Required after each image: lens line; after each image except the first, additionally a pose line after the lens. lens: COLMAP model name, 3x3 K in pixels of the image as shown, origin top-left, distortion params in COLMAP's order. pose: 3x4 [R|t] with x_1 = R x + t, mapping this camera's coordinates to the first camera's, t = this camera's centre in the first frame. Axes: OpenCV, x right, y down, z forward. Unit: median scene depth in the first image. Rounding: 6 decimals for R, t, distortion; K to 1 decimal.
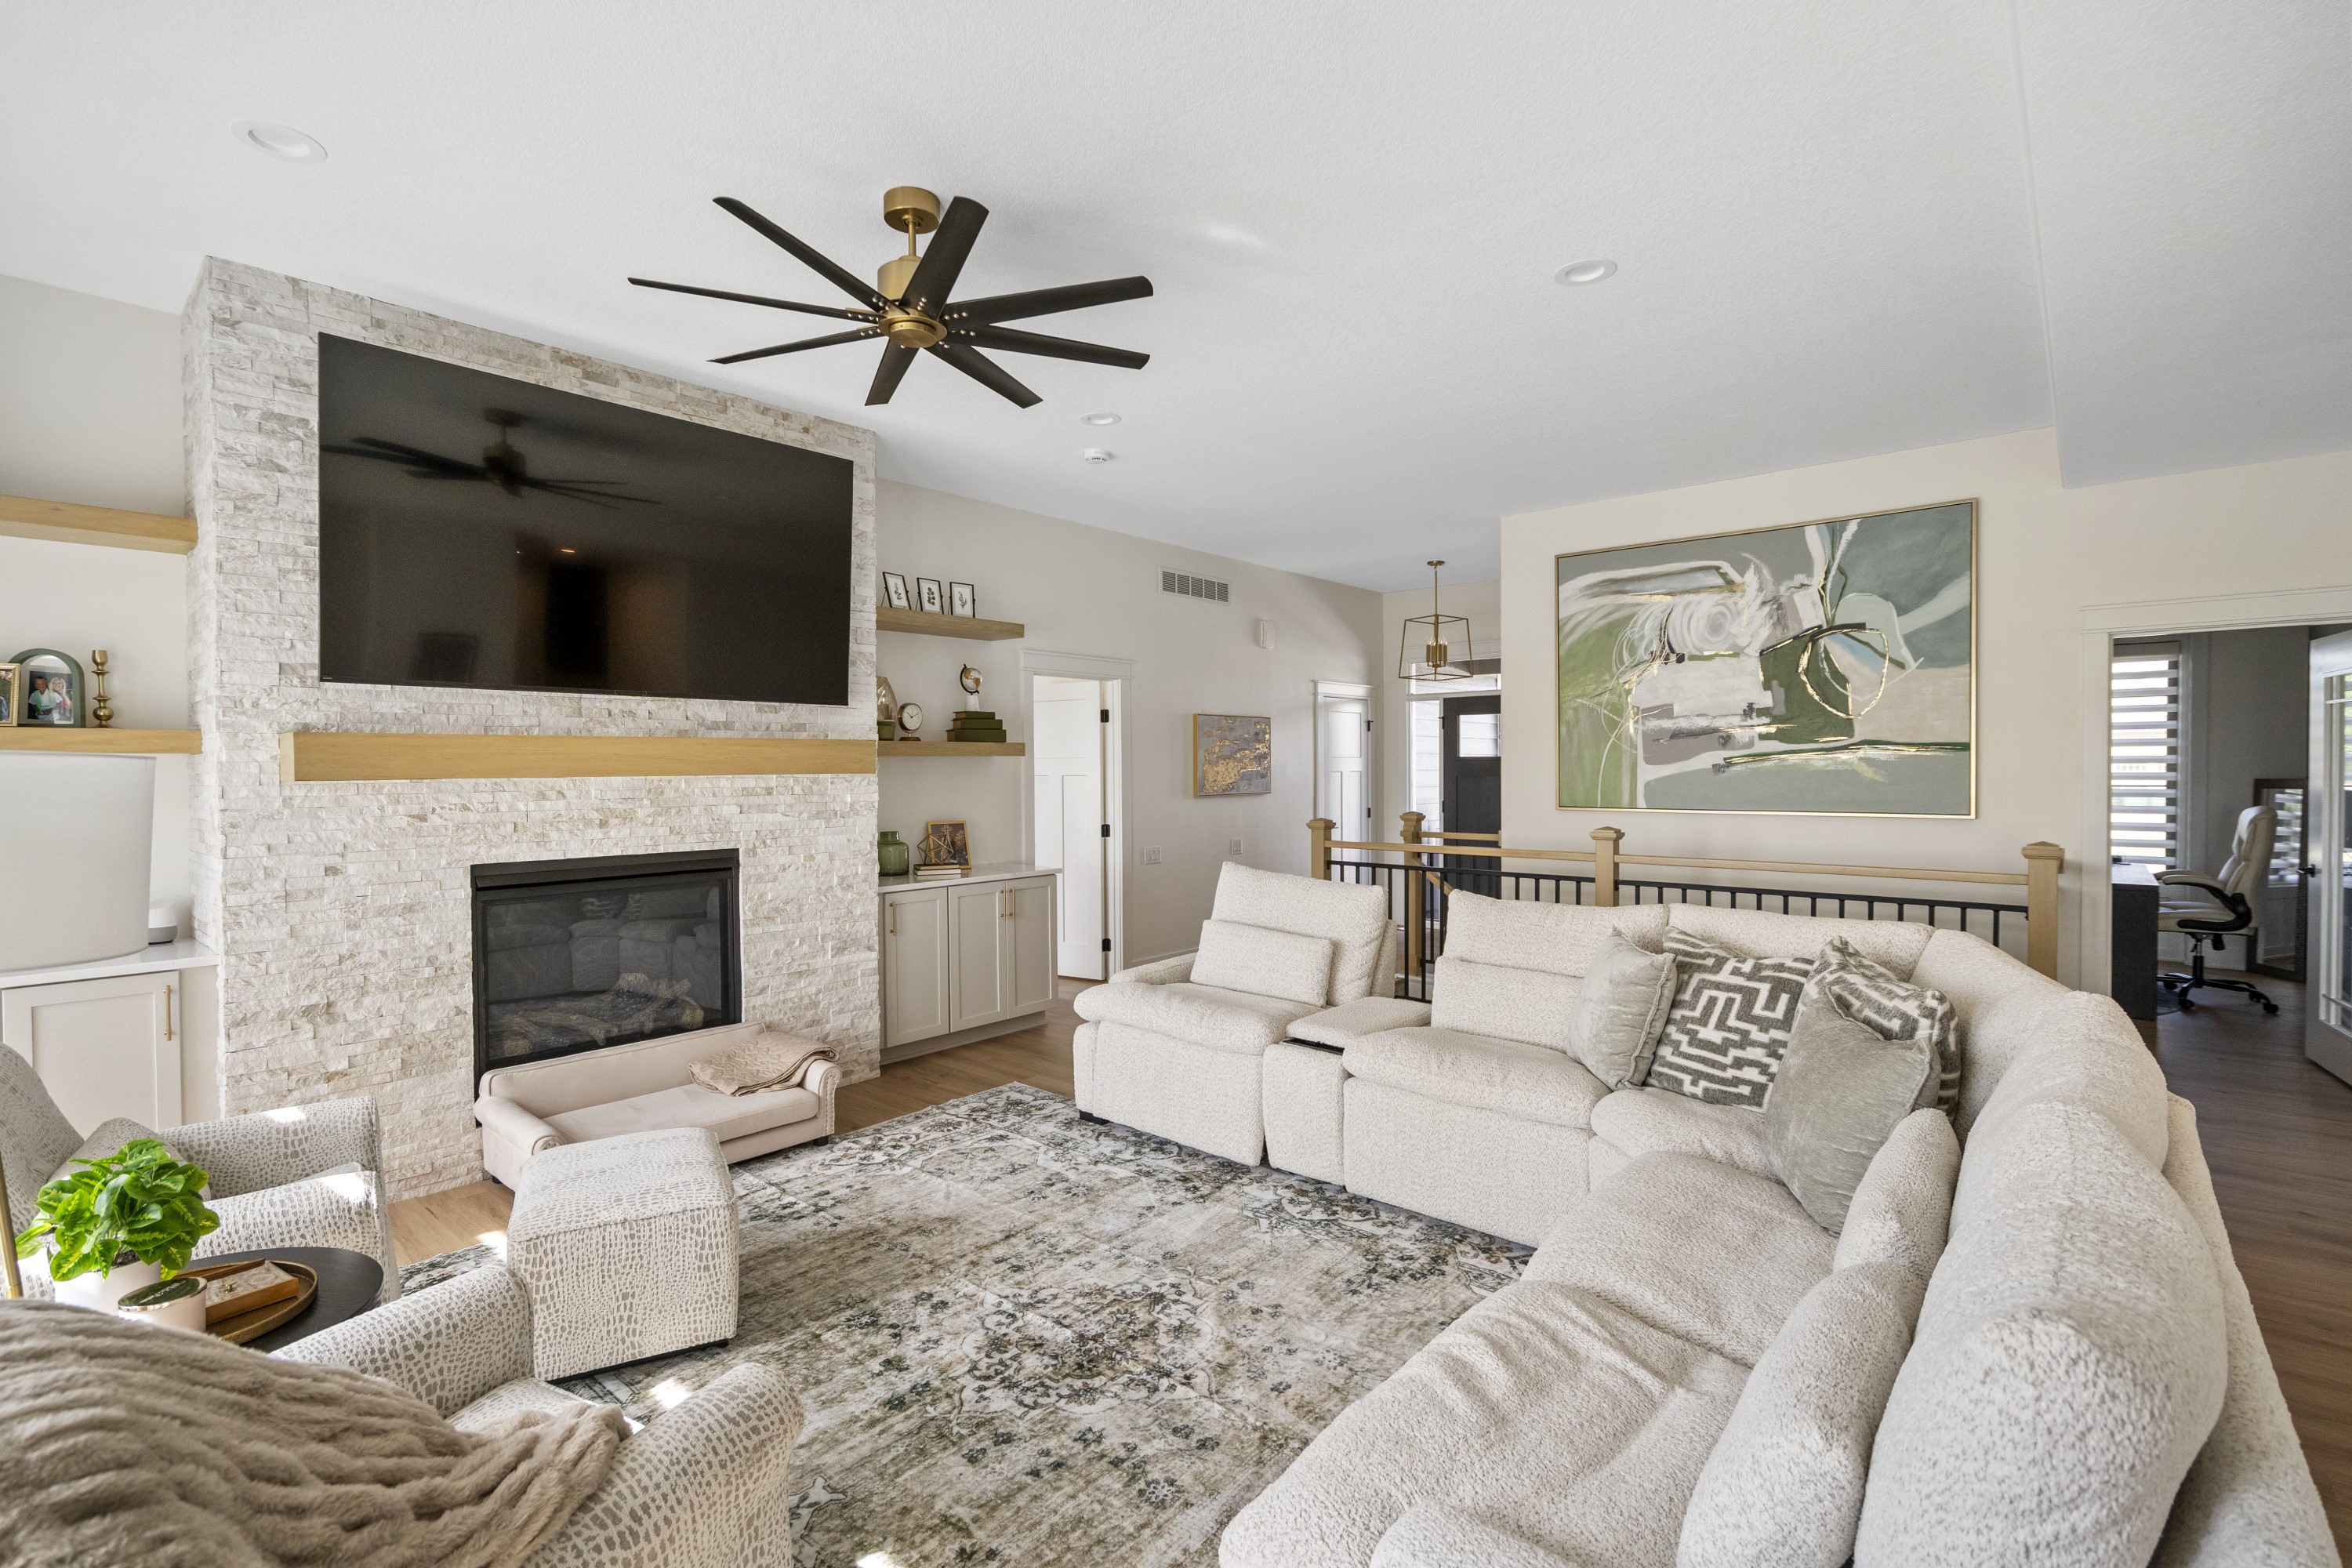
lens RADIAL K [[1068.5, 0, 1164.9], [0, 1068.5, 776.6], [0, 0, 1]] dist [-0.002216, 0.000935]
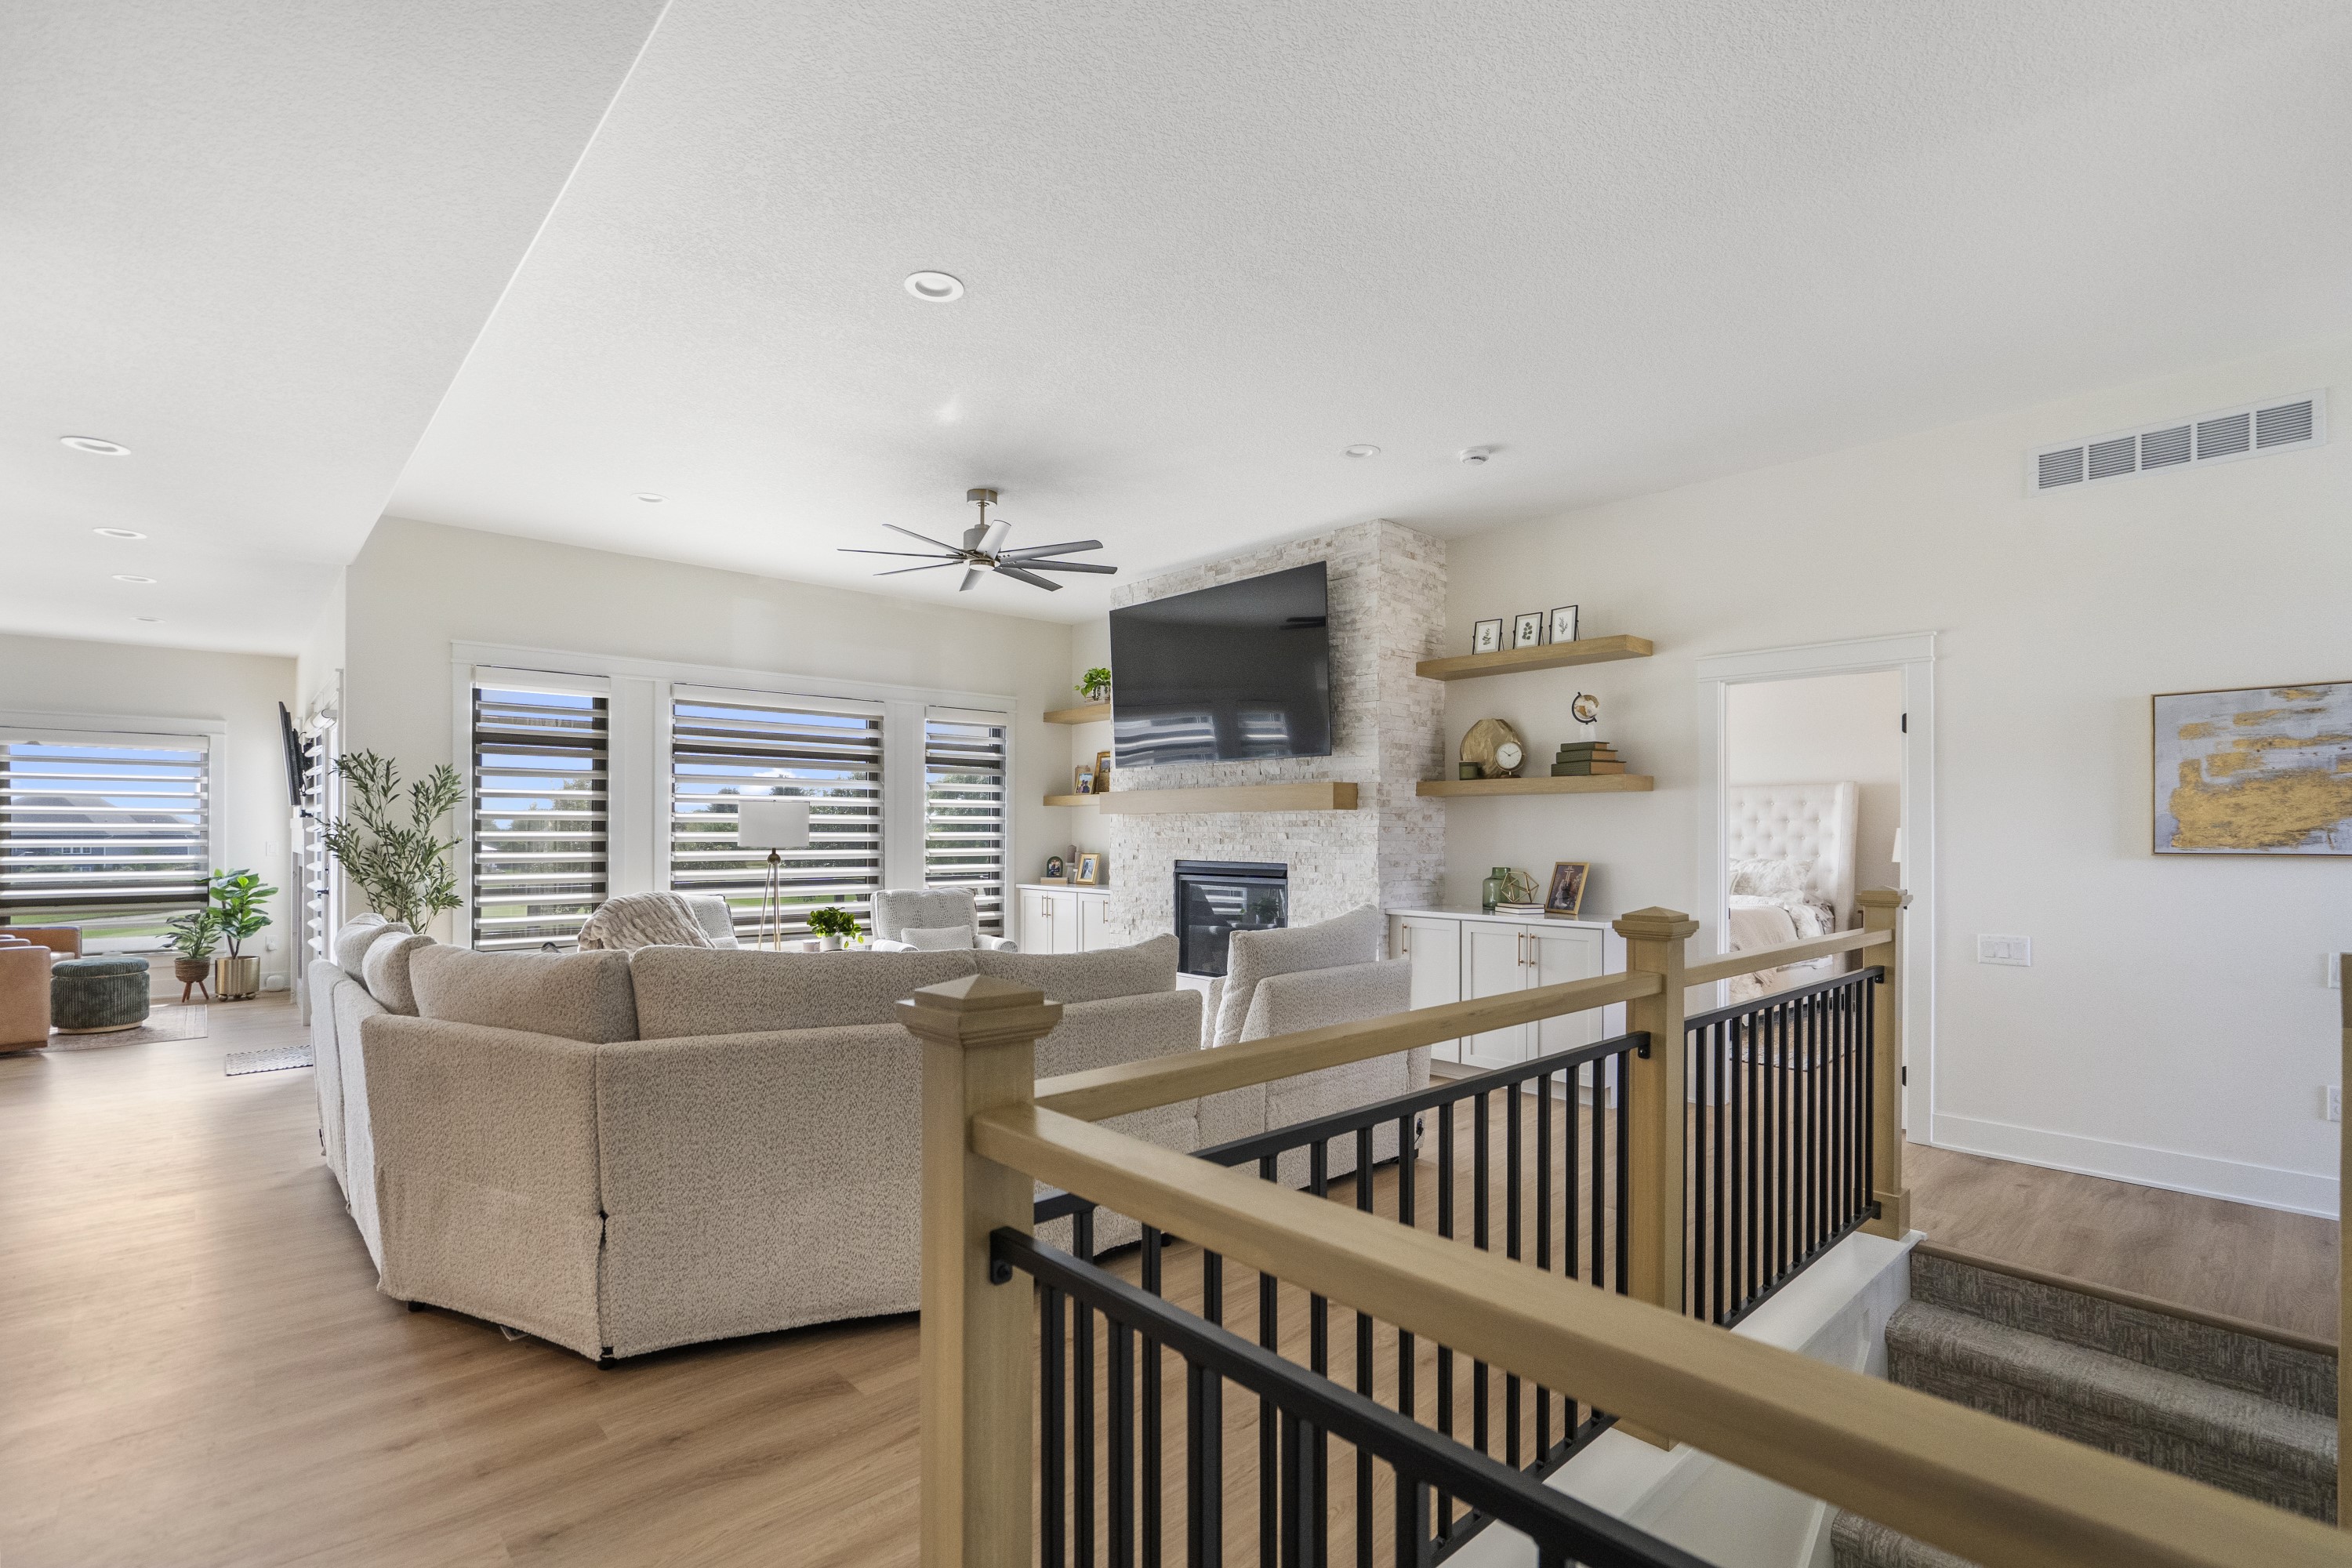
lens RADIAL K [[1077.1, 0, 1184.7], [0, 1077.1, 829.0], [0, 0, 1]] dist [0.000001, -0.000085]
pose [[-0.103632, 0.003389, -0.994610, 1.009888], [-0.012553, 0.999910, 0.004715, 0.016358], [0.994536, 0.012974, -0.103581, 0.998256]]
